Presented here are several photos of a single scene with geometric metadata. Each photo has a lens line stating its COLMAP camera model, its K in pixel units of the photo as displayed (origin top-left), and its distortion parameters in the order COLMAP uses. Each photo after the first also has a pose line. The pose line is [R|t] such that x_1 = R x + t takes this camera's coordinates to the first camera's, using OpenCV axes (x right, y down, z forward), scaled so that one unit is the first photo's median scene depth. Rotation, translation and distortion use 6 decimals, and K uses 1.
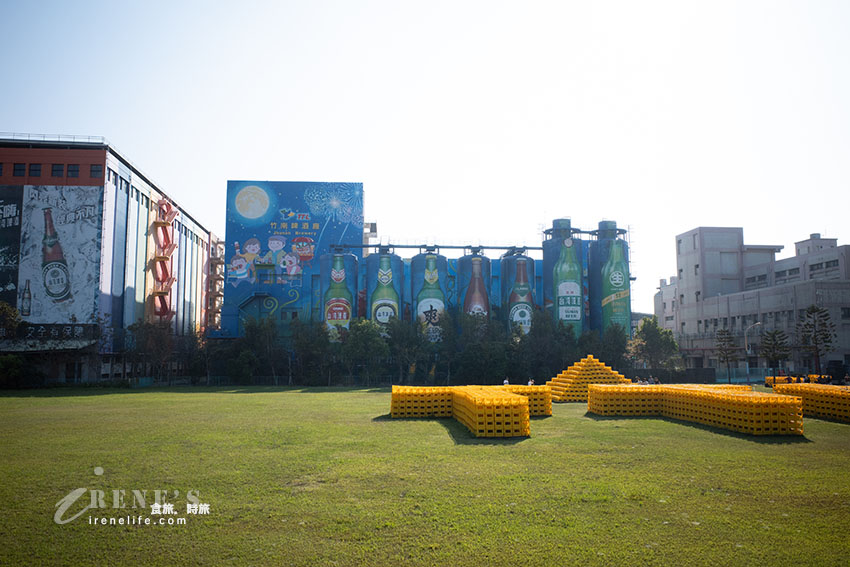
lens RADIAL K [[673.0, 0, 425.3], [0, 673.0, 284.5], [0, 0, 1]] dist [-0.046801, 0.053708]
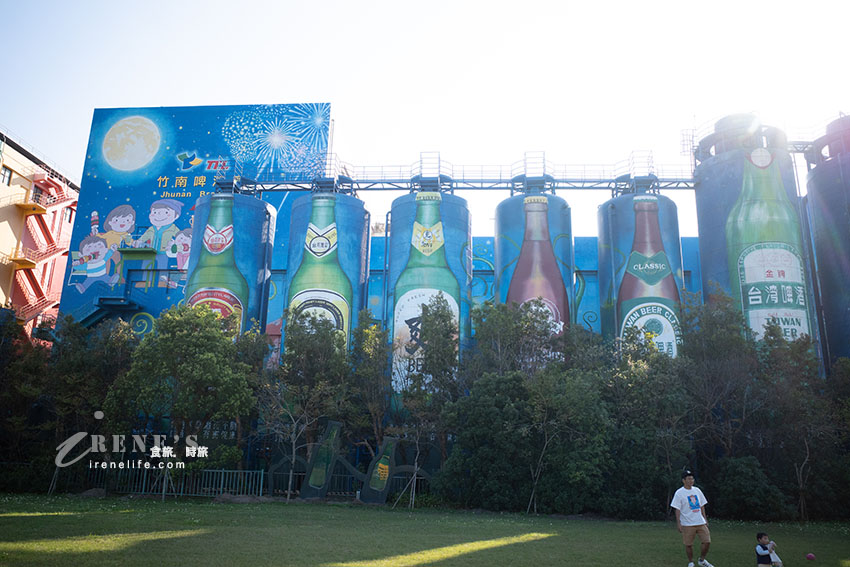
lens RADIAL K [[673.0, 0, 421.9], [0, 673.0, 282.2], [0, 0, 1]] dist [-0.046801, 0.053708]
pose [[0.984183, -0.017118, -0.176324, 0.072778], [-0.010581, 0.987864, -0.154962, 0.073709], [0.176837, 0.154377, 0.972058, 0.533724]]
